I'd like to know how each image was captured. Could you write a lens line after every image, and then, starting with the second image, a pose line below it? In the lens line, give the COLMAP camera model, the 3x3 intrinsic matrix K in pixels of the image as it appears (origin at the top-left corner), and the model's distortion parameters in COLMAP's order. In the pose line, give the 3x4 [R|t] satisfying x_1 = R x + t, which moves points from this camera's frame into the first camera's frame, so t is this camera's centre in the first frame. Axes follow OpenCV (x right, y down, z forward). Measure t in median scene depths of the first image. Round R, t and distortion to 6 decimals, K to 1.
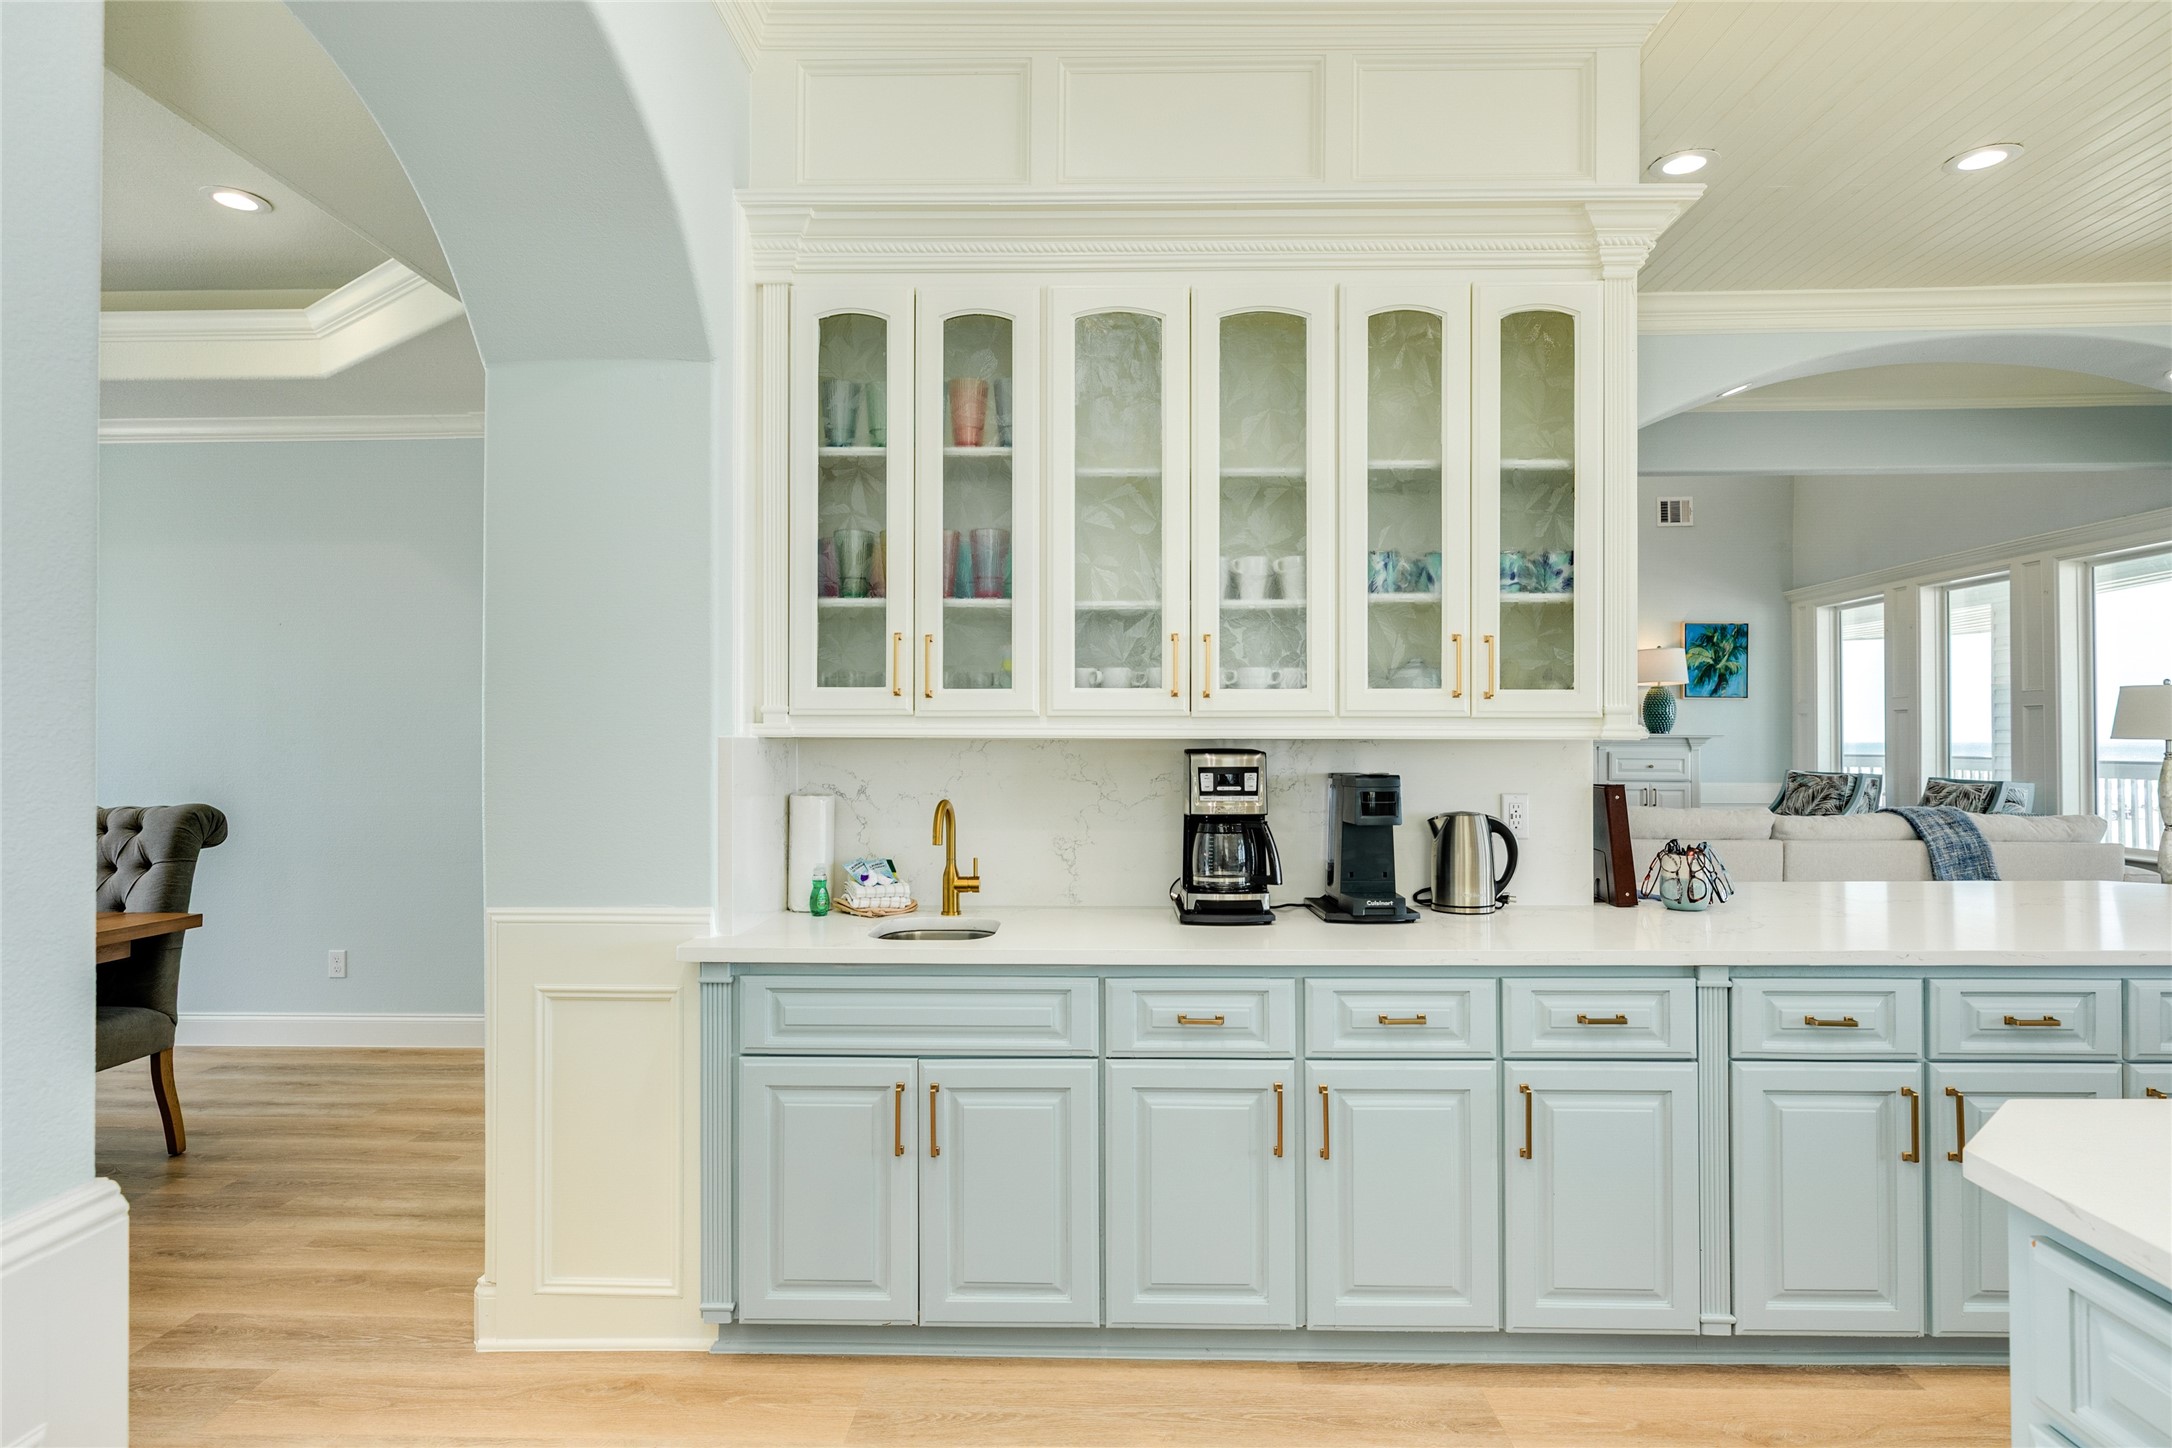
lens RADIAL K [[968.4, 0, 1085.6], [0, 968.4, 732.0], [0, 0, 1]] dist [0.003800, 0.000086]
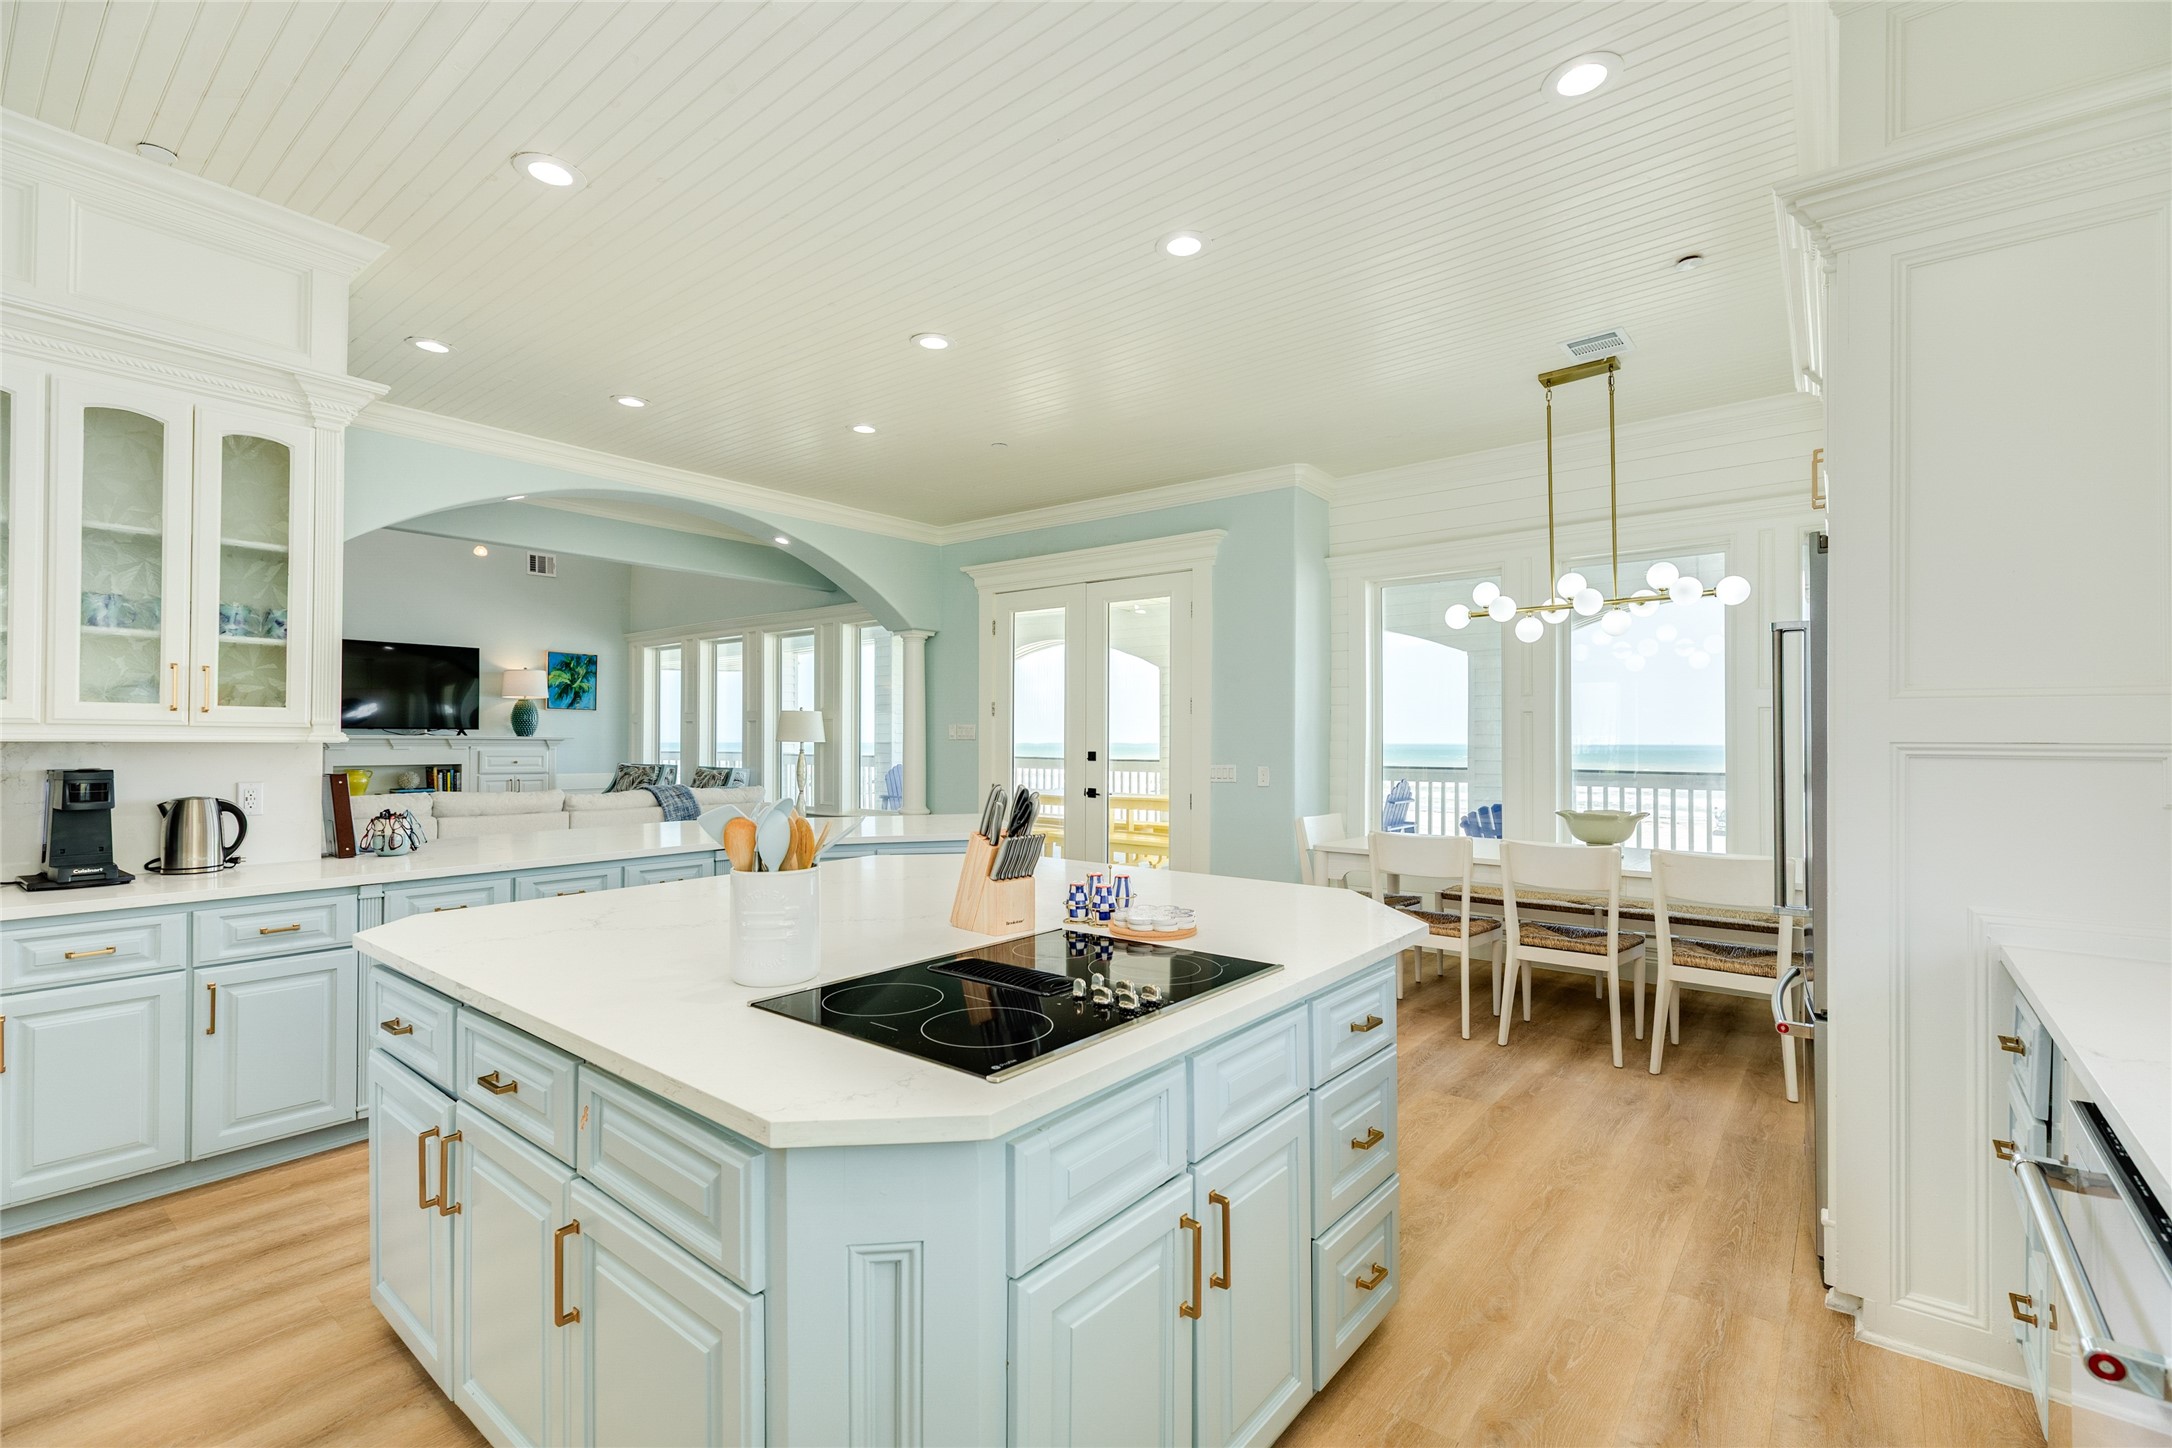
lens RADIAL K [[949.5, 0, 1073.5], [0, 949.5, 728.5], [0, 0, 1]] dist [0.001161, 0.000171]
pose [[0.613570, 0.011178, 0.789561, 0.101428], [-0.007951, 0.999937, -0.007977, -0.009745], [-0.789601, -0.001383, 0.613620, -0.726866]]
